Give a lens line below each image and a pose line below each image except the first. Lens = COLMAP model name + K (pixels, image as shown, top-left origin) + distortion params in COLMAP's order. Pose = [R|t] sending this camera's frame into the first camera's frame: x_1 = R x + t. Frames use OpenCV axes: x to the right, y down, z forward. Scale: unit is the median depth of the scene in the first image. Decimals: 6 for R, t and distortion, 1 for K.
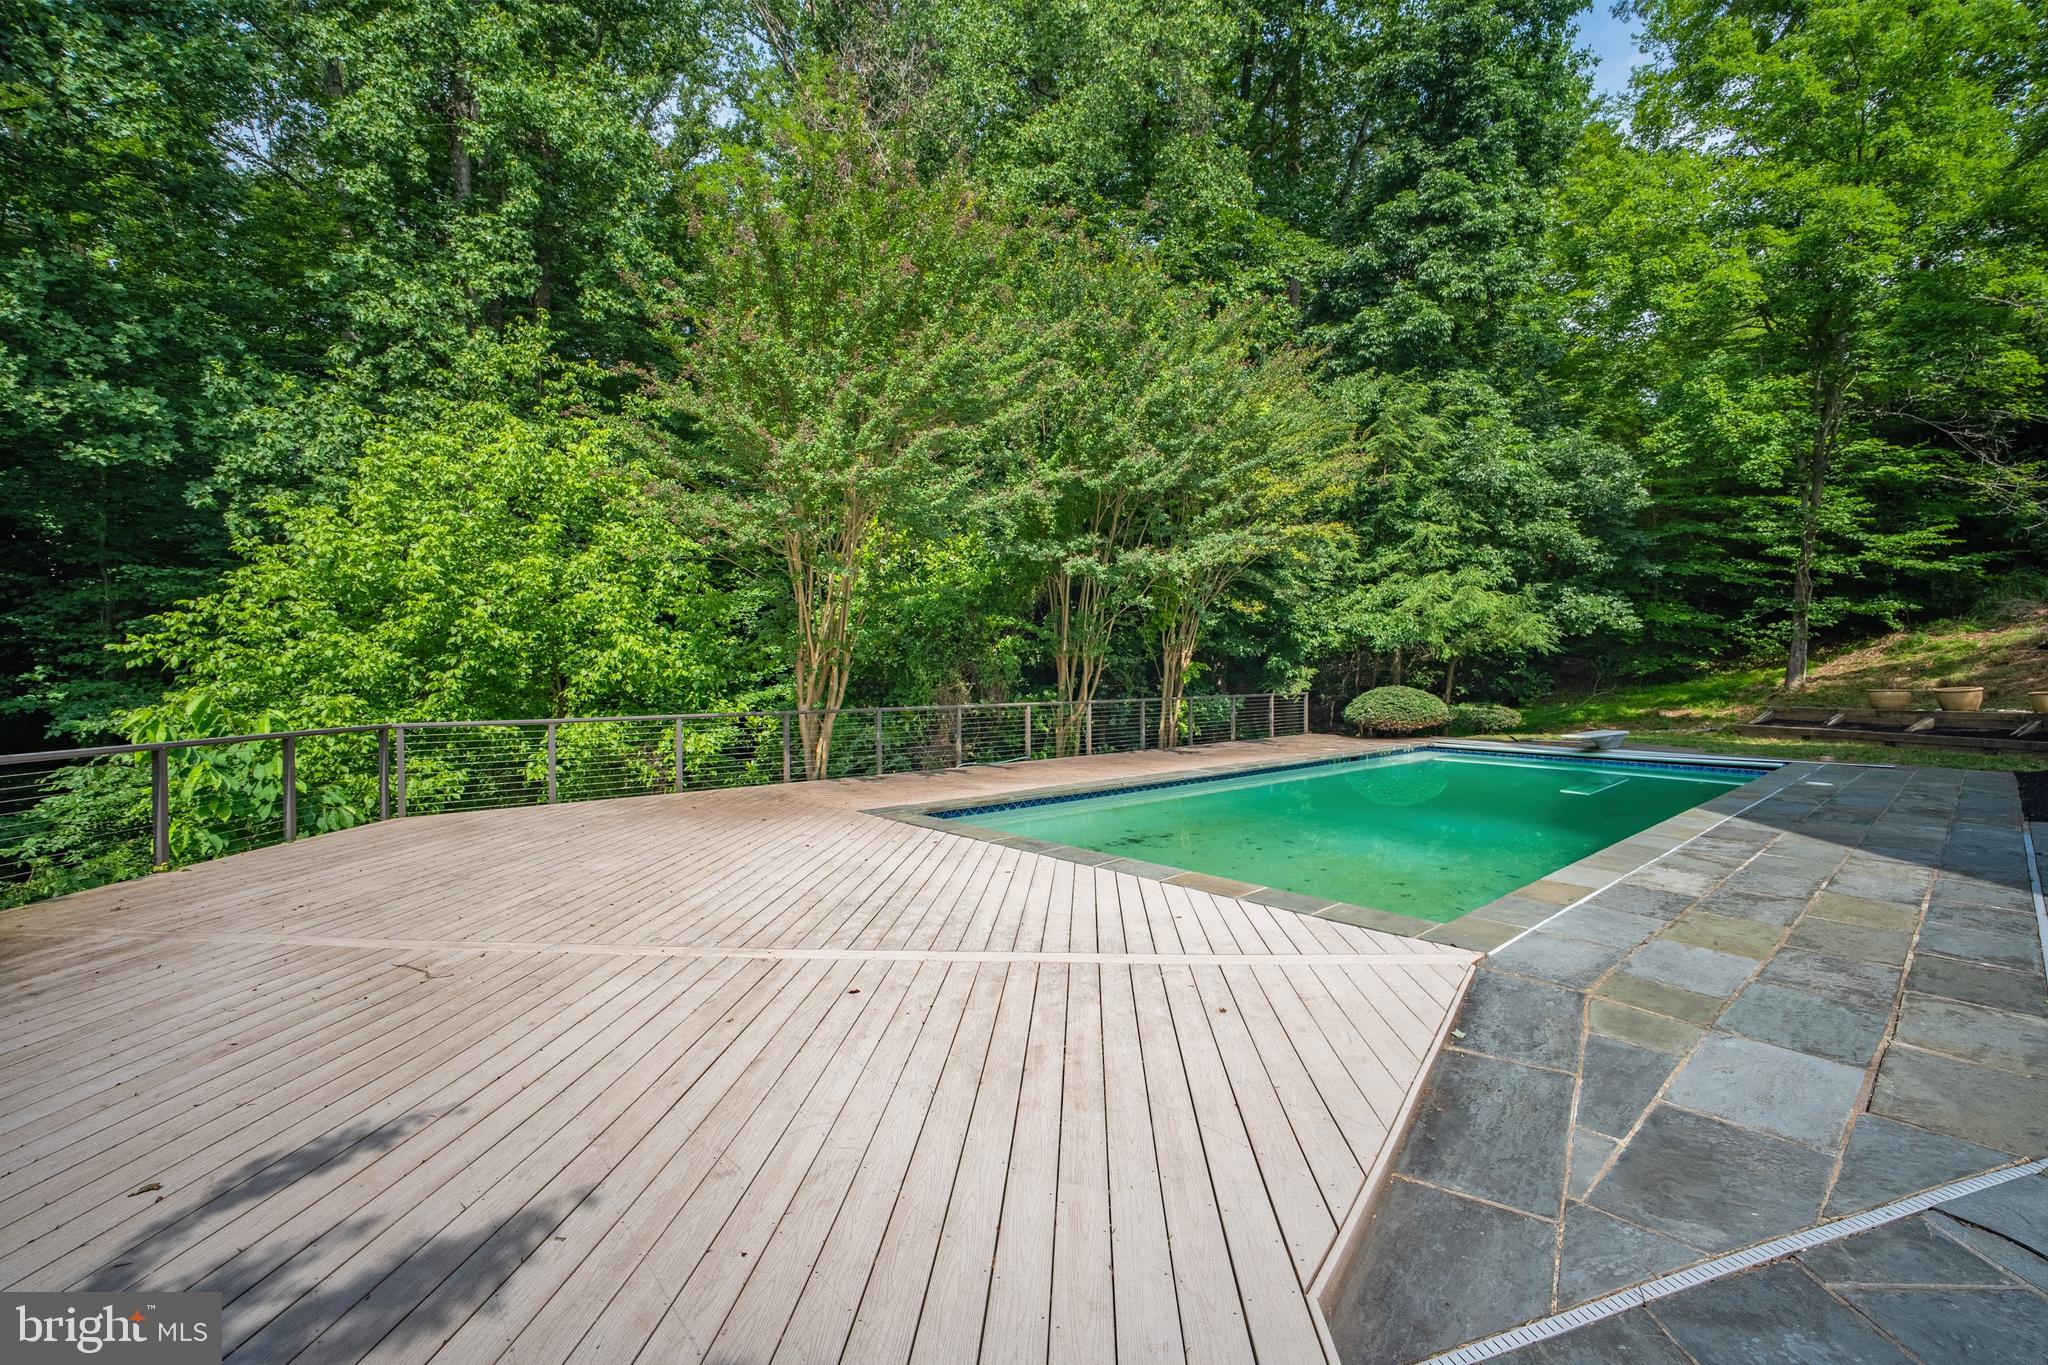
lens RADIAL K [[859.0, 0, 1024.0], [0, 859.0, 682.5], [0, 0, 1]] dist [-0.037612, 0.013681]
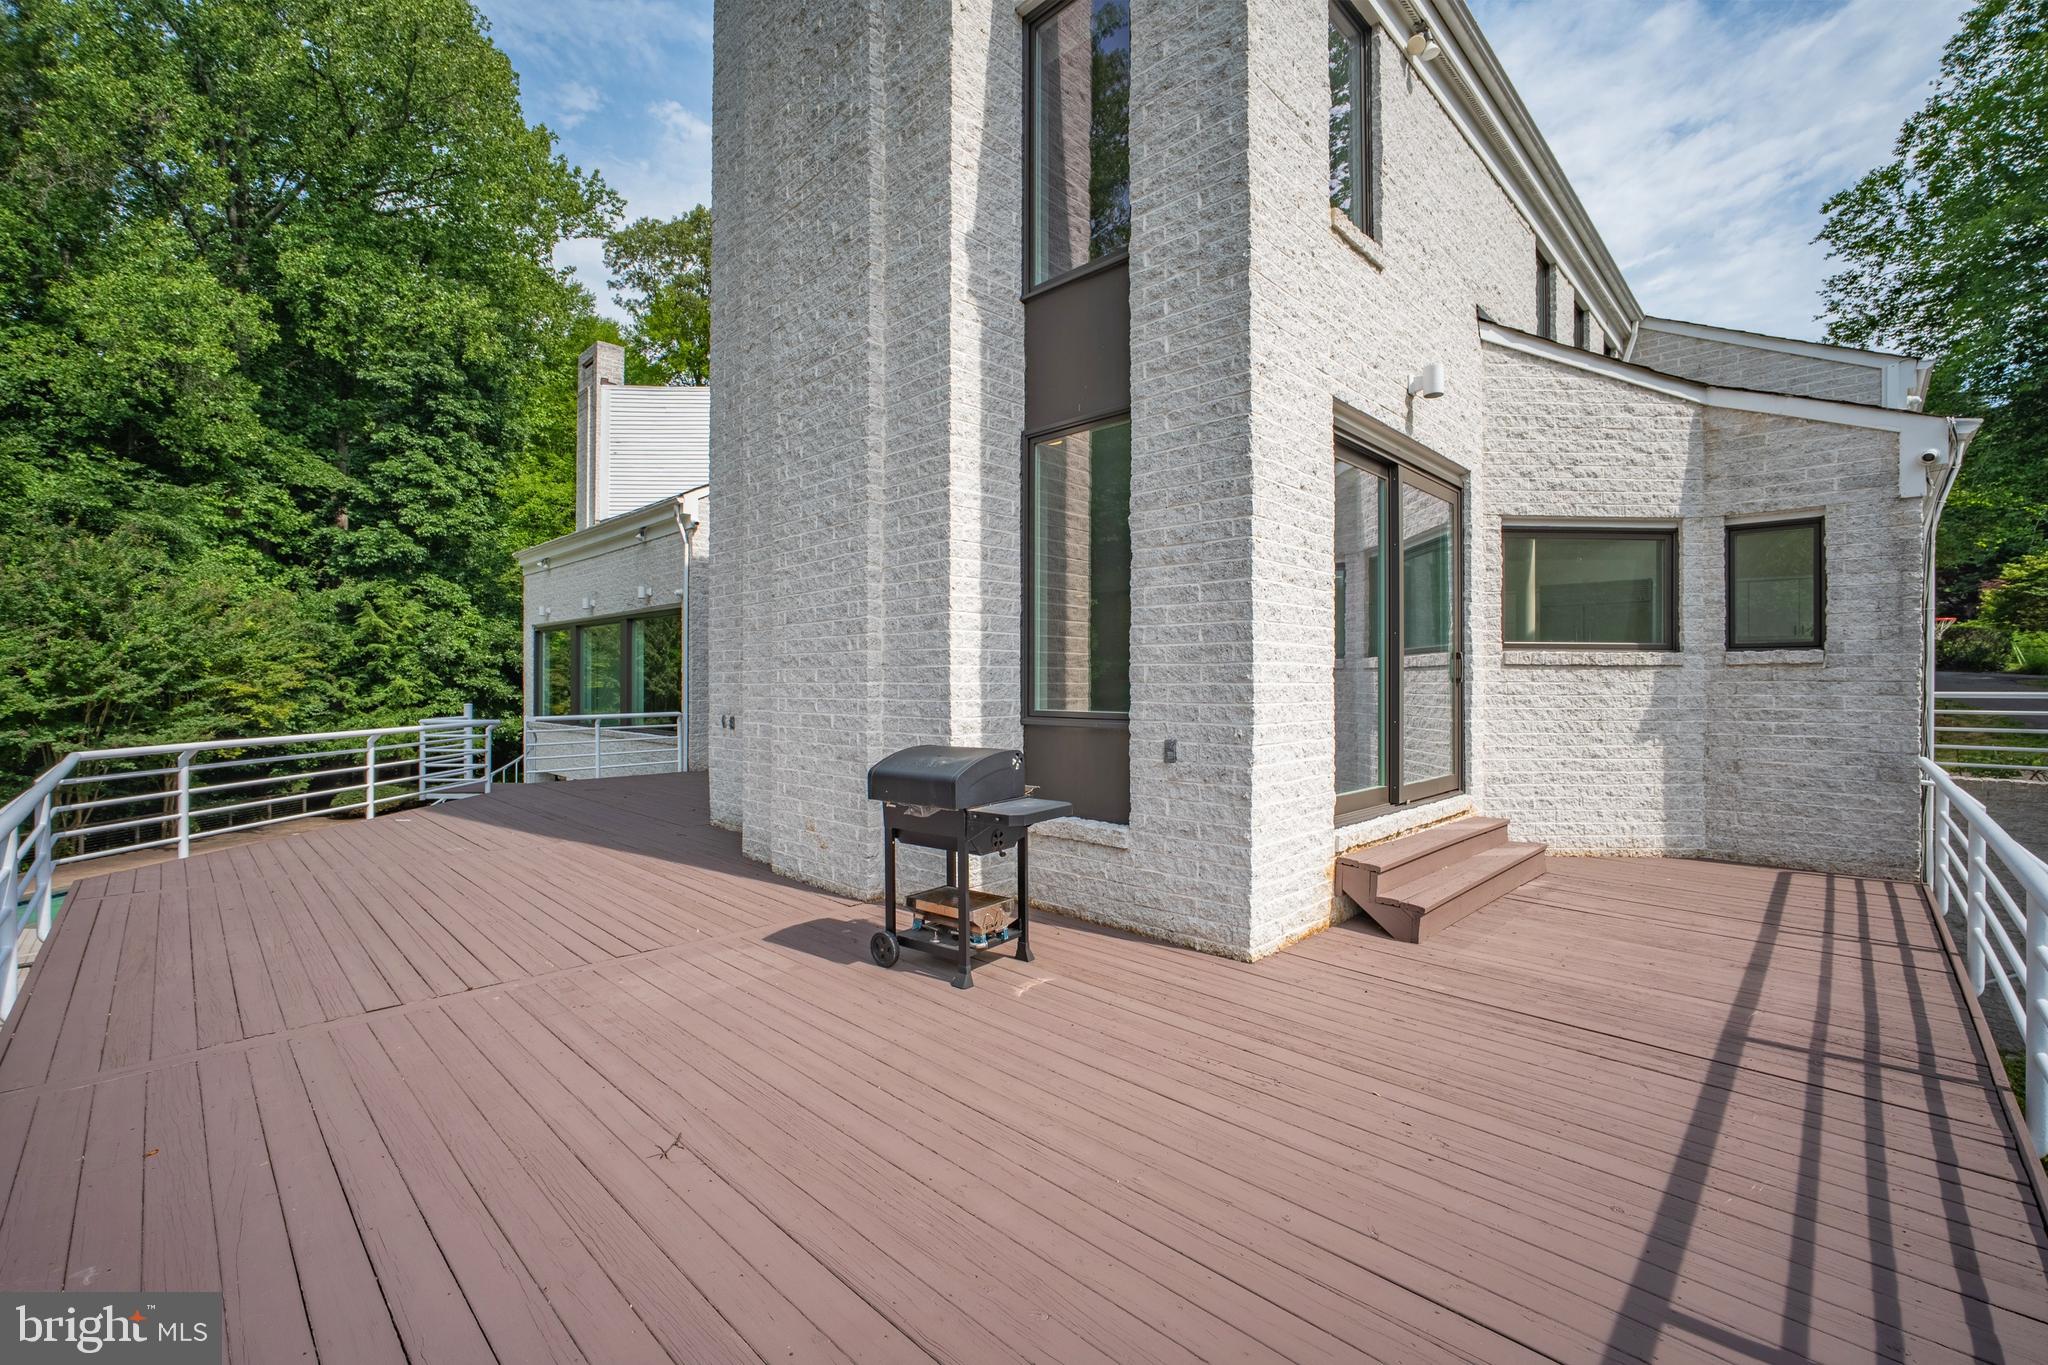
lens RADIAL K [[859.0, 0, 1024.0], [0, 859.0, 682.5], [0, 0, 1]] dist [-0.037612, 0.013681]
pose [[0.642358, 0.001830, 0.766403, 0.009503], [0.010070, 0.999891, -0.010828, -0.153433], [-0.766339, 0.014673, 0.642269, -0.943326]]
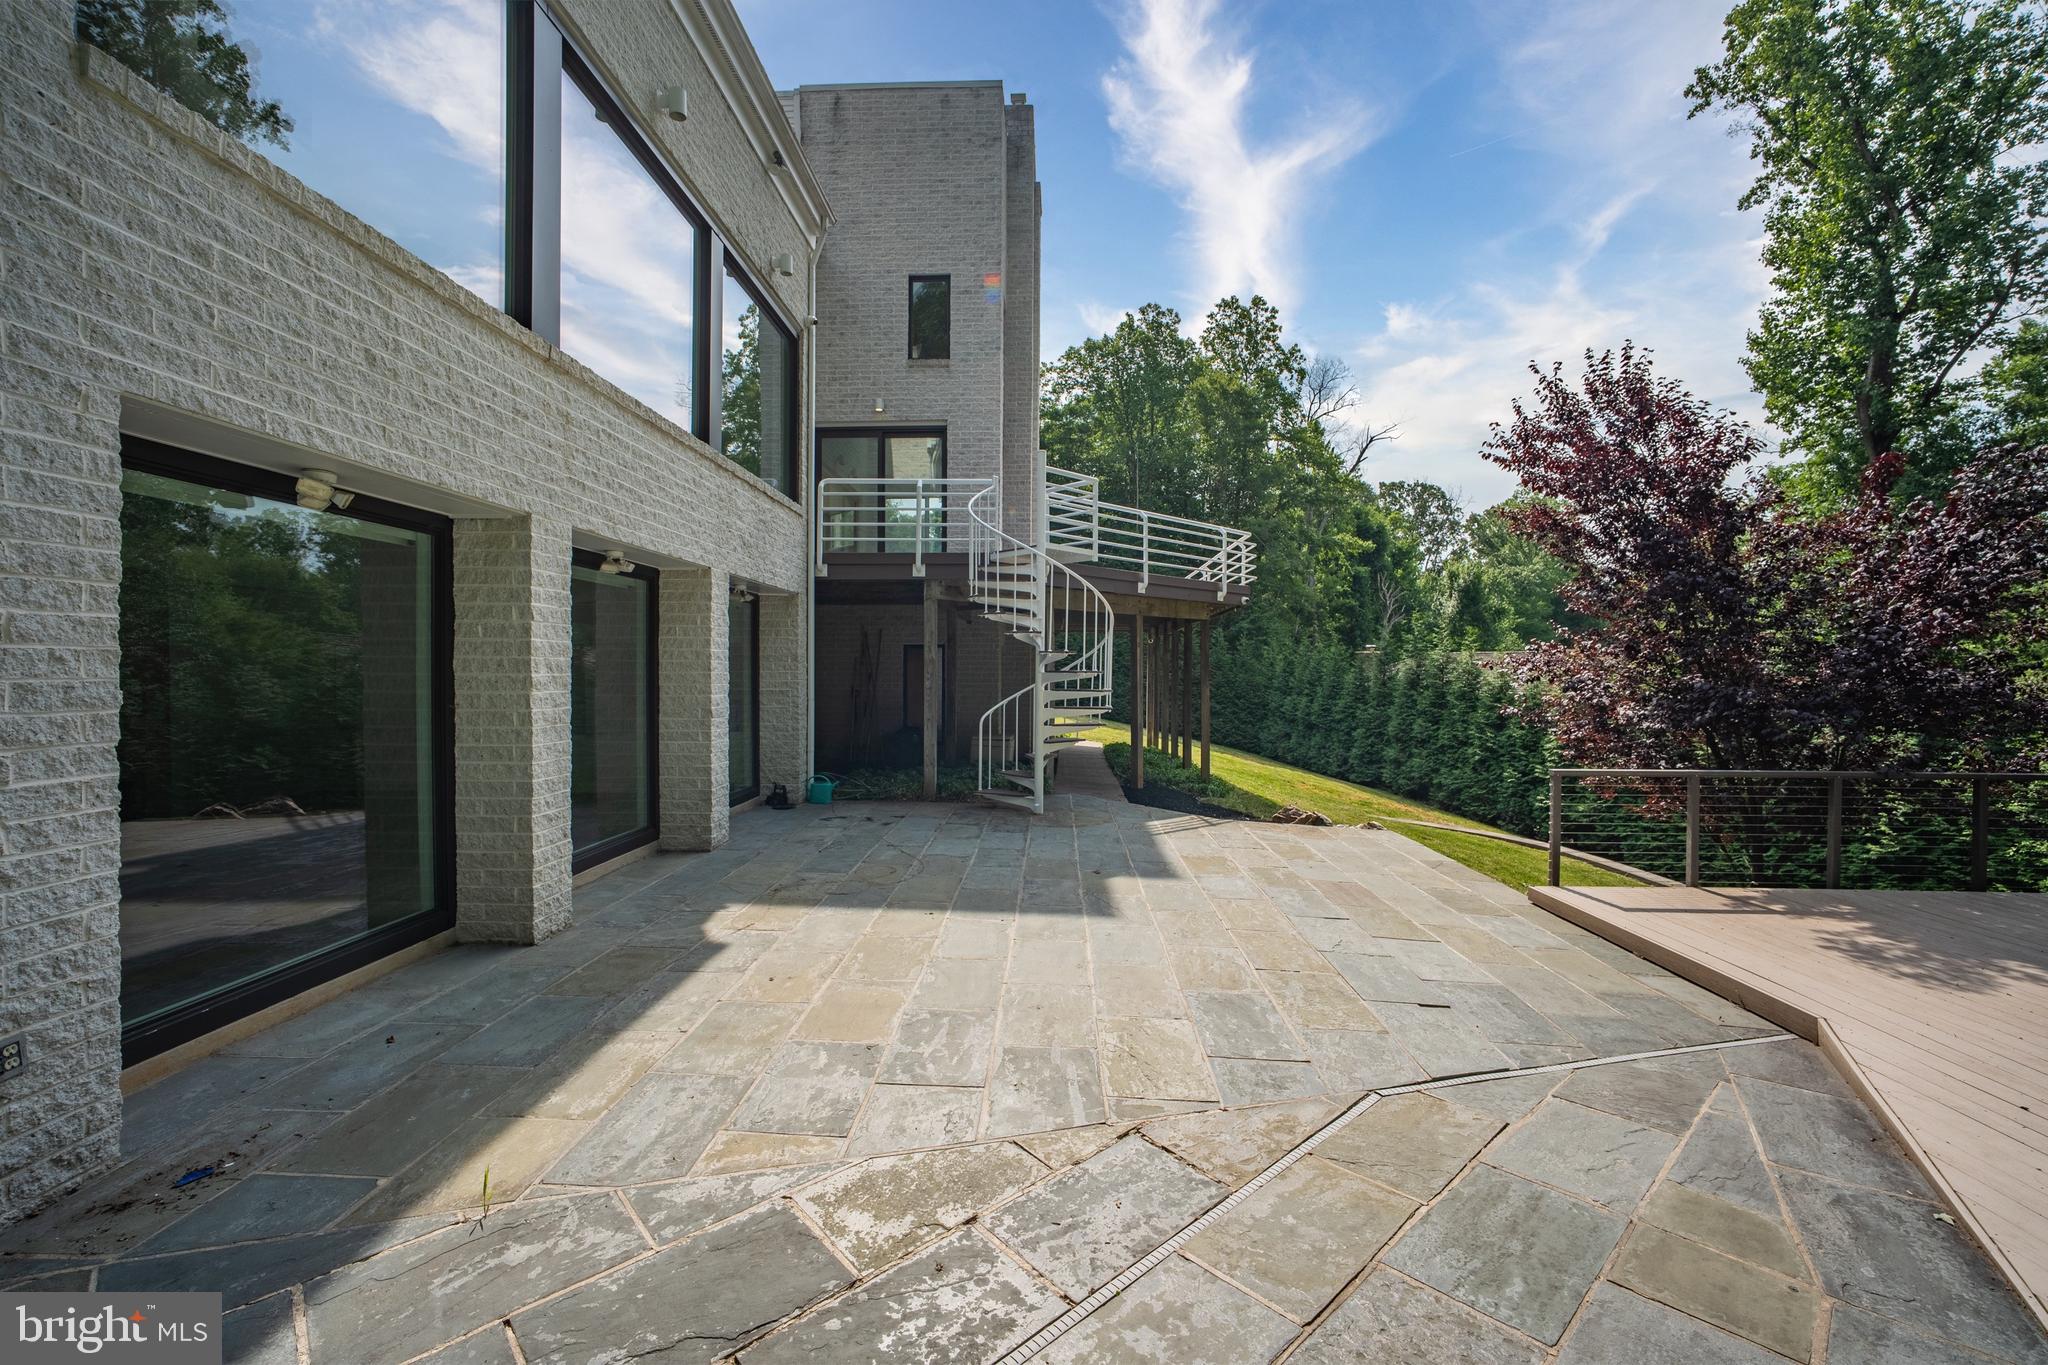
lens RADIAL K [[859.0, 0, 1024.0], [0, 859.0, 682.5], [0, 0, 1]] dist [-0.037612, 0.013681]
pose [[-0.999234, -0.004152, -0.038911, 0.257455], [-0.005395, 0.999477, 0.031895, -0.020836], [0.038758, 0.032080, -0.998734, 0.316384]]
